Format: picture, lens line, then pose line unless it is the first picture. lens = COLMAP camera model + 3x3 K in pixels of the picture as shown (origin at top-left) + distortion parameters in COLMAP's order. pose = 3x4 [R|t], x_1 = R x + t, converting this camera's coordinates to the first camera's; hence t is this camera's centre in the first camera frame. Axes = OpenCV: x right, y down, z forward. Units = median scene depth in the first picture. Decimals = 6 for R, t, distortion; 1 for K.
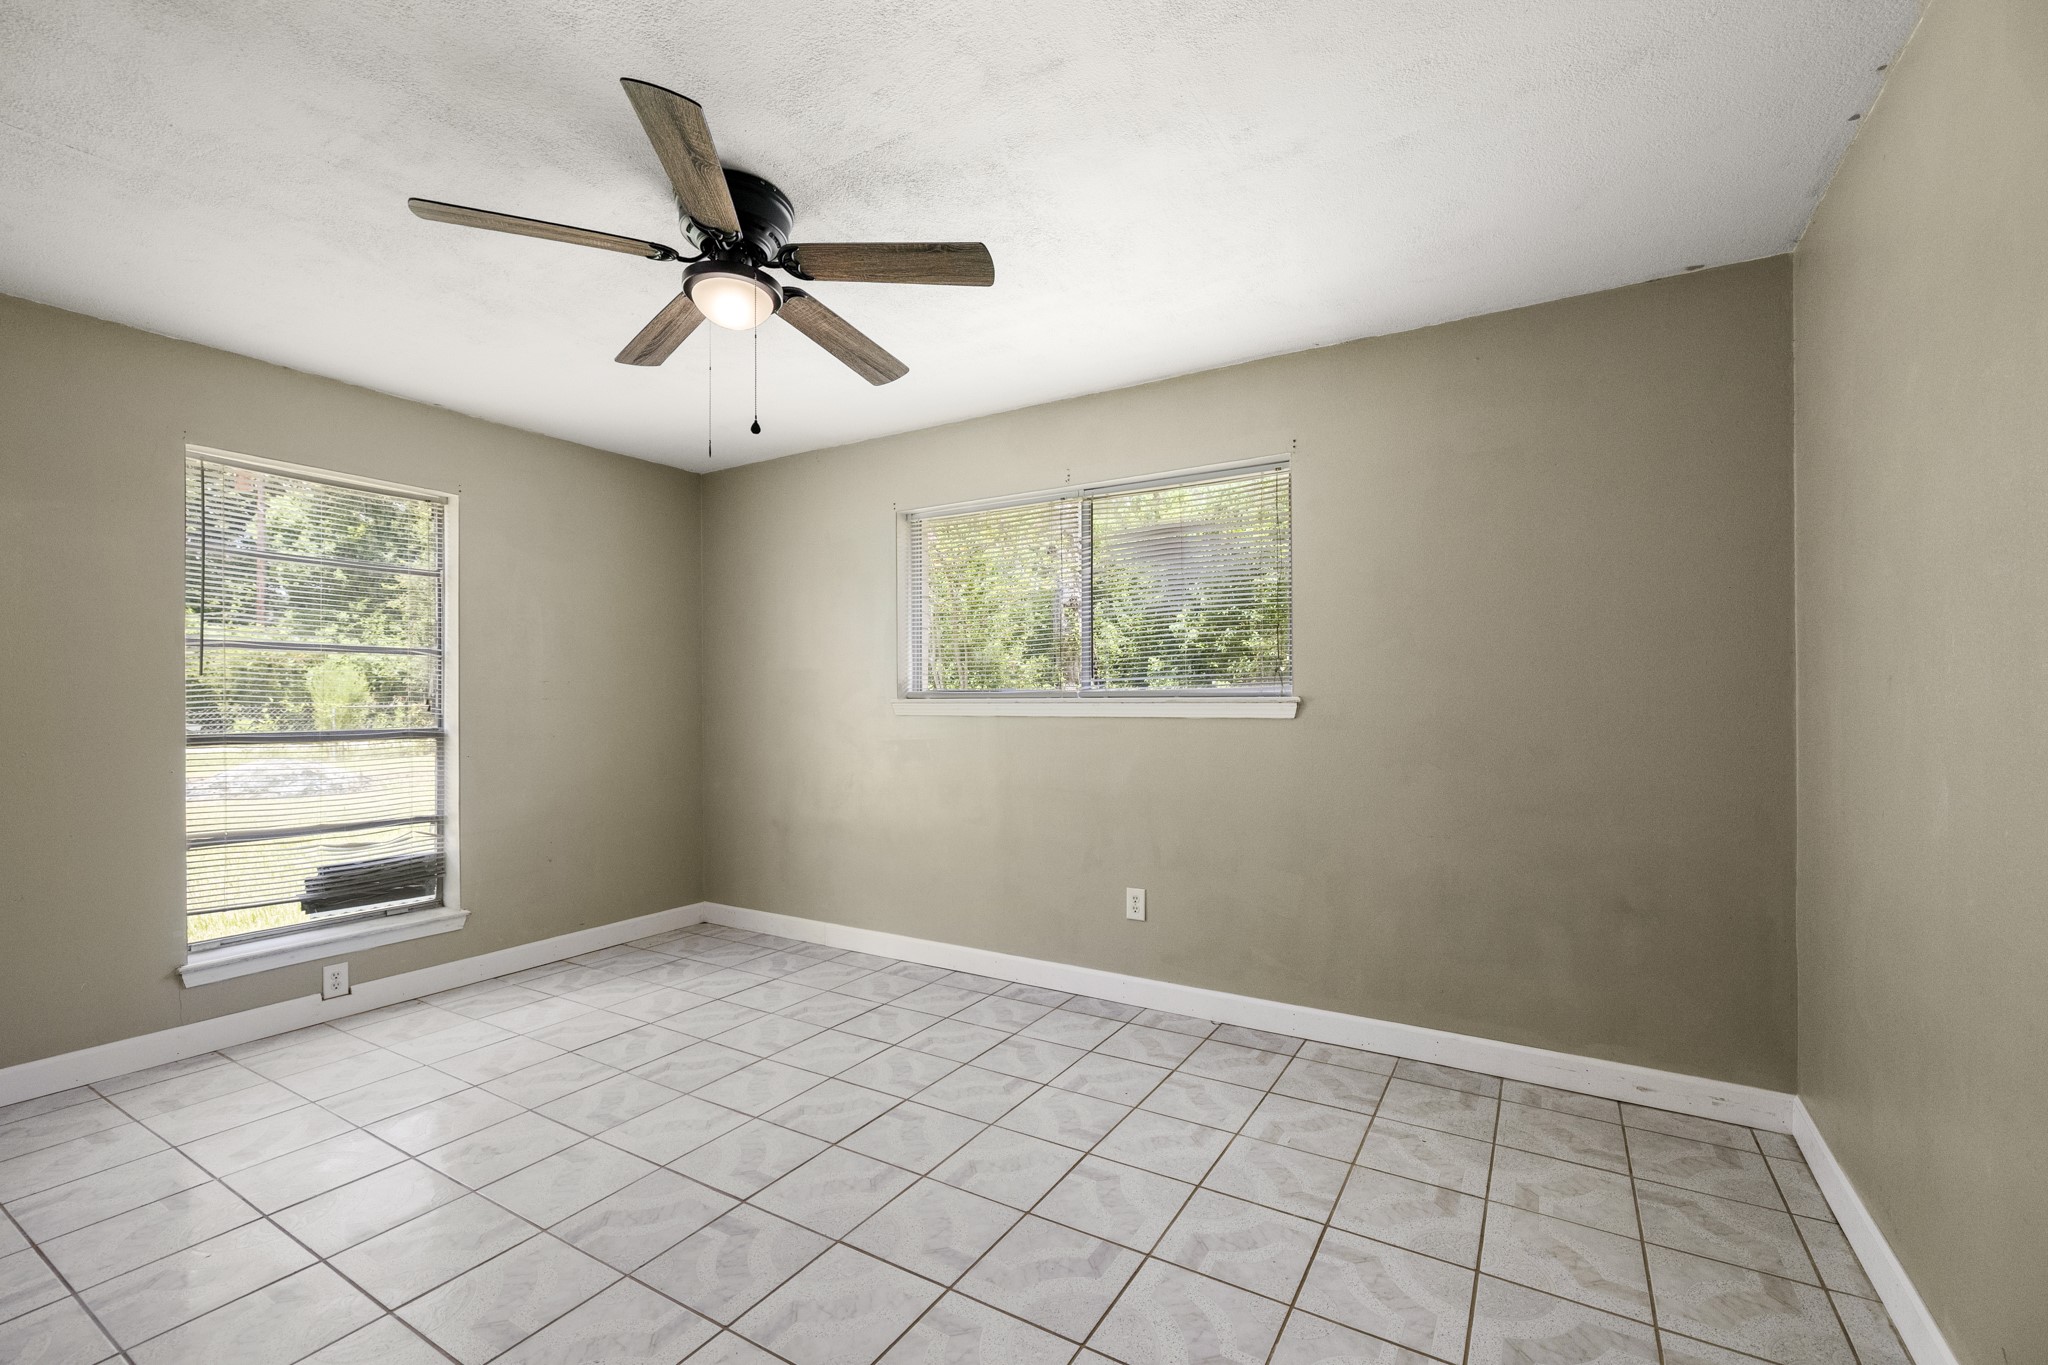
lens RADIAL K [[862.5, 0, 1020.3], [0, 862.5, 686.6], [0, 0, 1]] dist [-0.000806, 0.000286]
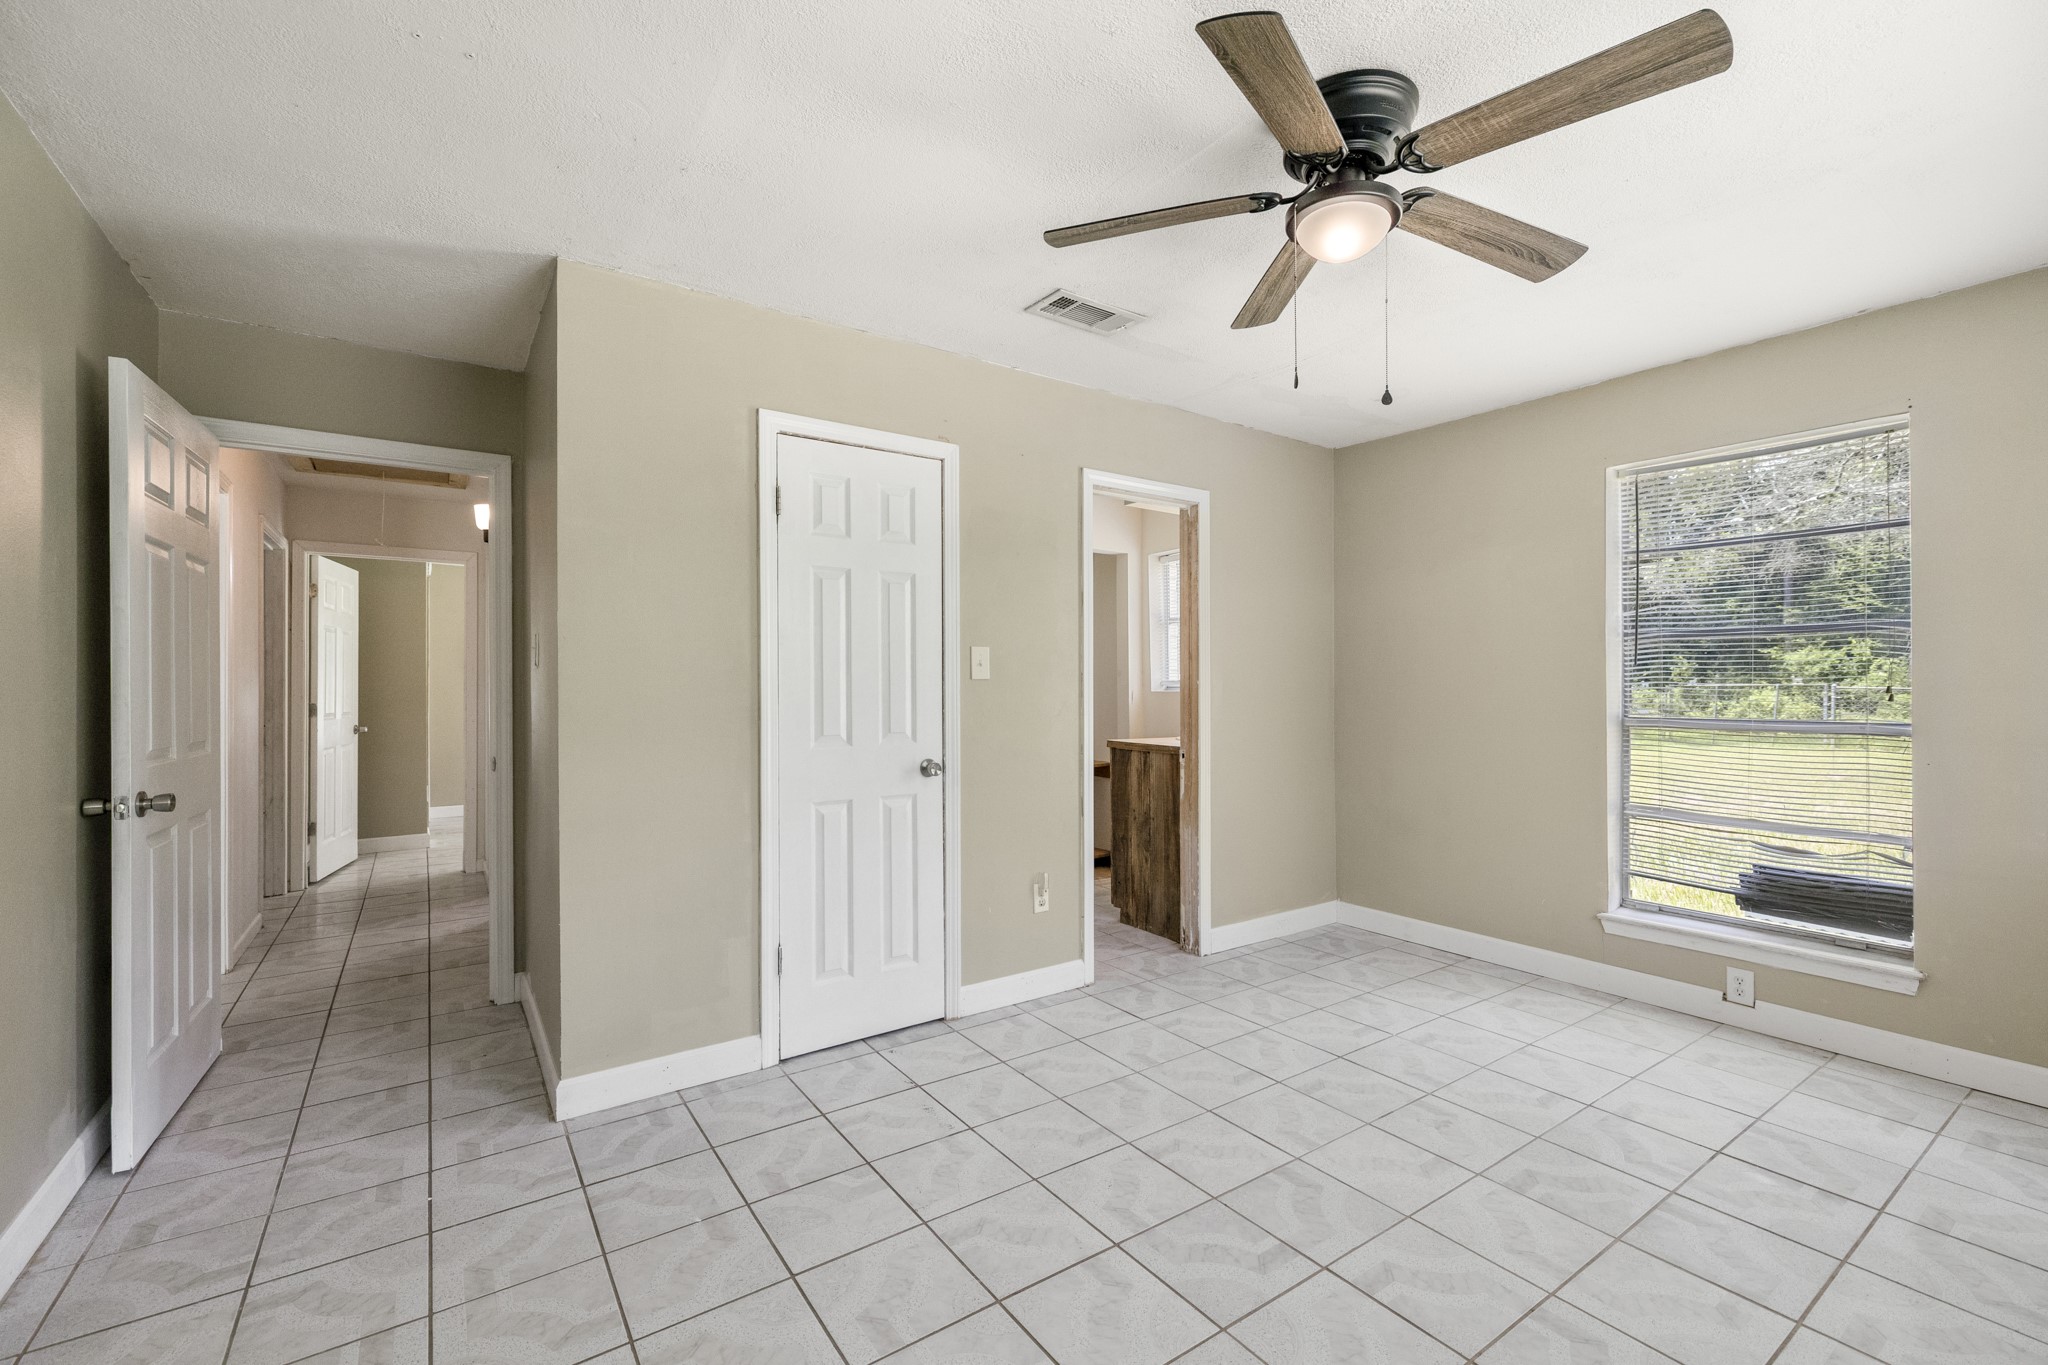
lens RADIAL K [[862.5, 0, 1025.1], [0, 862.5, 690.7], [0, 0, 1]] dist [-0.000806, 0.000286]
pose [[-0.408099, 0.012313, -0.912855, 0.375574], [0.023937, 0.999710, 0.002784, -0.001399], [0.912624, -0.020715, -0.408275, 0.681527]]
